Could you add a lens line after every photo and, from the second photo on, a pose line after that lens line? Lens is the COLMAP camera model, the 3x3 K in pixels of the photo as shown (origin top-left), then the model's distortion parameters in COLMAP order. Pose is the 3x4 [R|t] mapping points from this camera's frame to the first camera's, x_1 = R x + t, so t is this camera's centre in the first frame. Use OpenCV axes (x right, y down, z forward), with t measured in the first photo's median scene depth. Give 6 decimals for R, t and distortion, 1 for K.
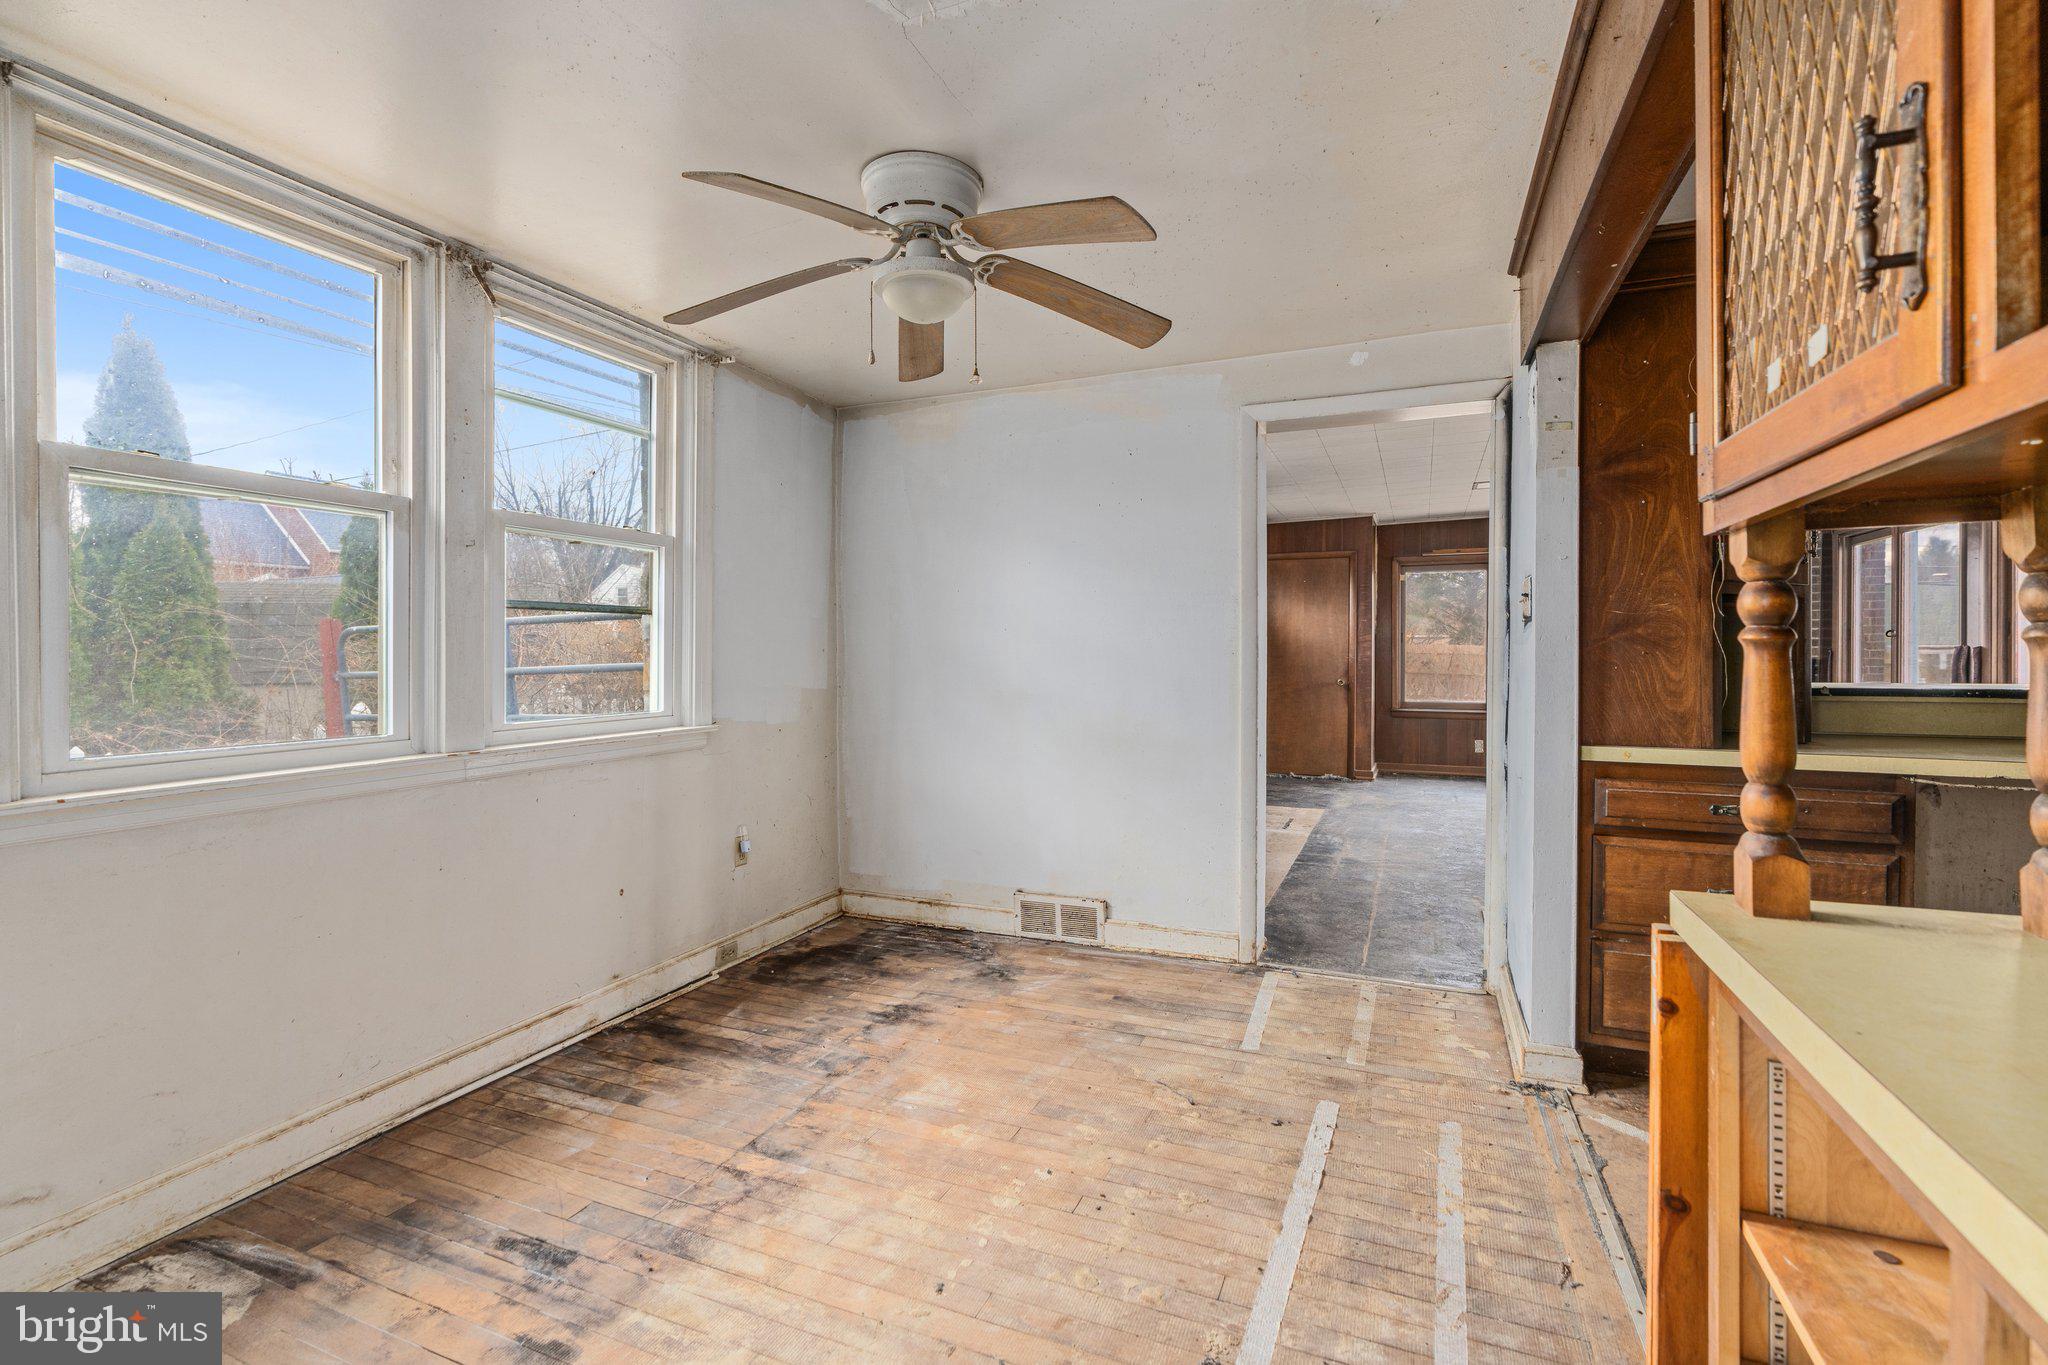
lens RADIAL K [[920.4, 0, 1019.3], [0, 920.4, 670.5], [0, 0, 1]] dist [-0.008567, 0.000694]
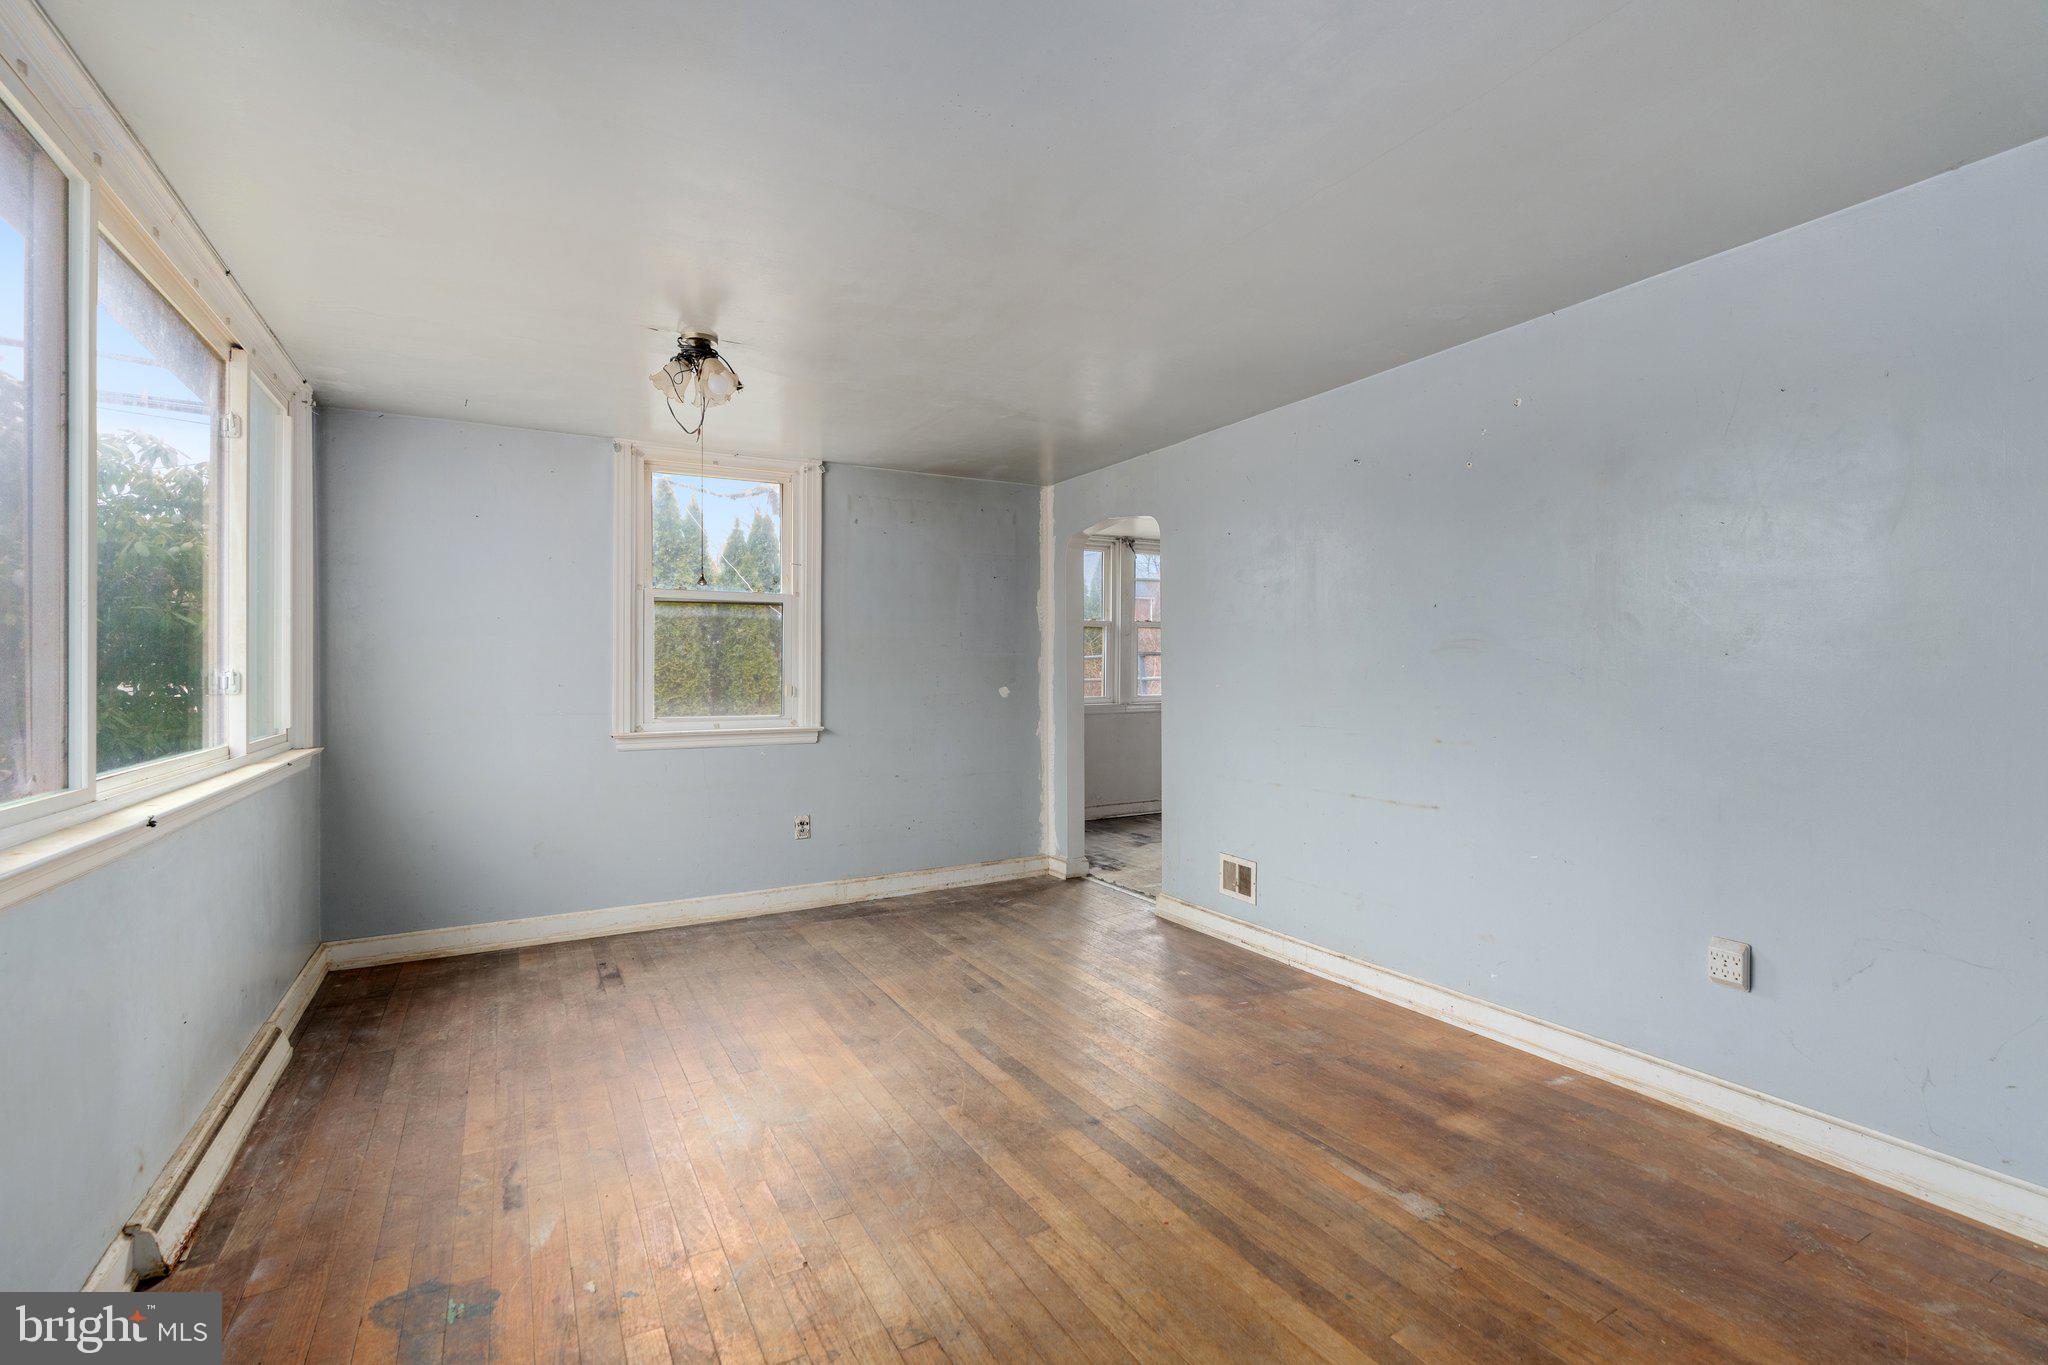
lens RADIAL K [[929.2, 0, 1020.5], [0, 929.2, 676.0], [0, 0, 1]] dist [-0.010082, 0.000754]
pose [[0.793172, 0.005365, -0.608974, 0.799713], [-0.011995, 0.999905, -0.006814, 0.018189], [0.608879, 0.012709, 0.793161, -1.331723]]
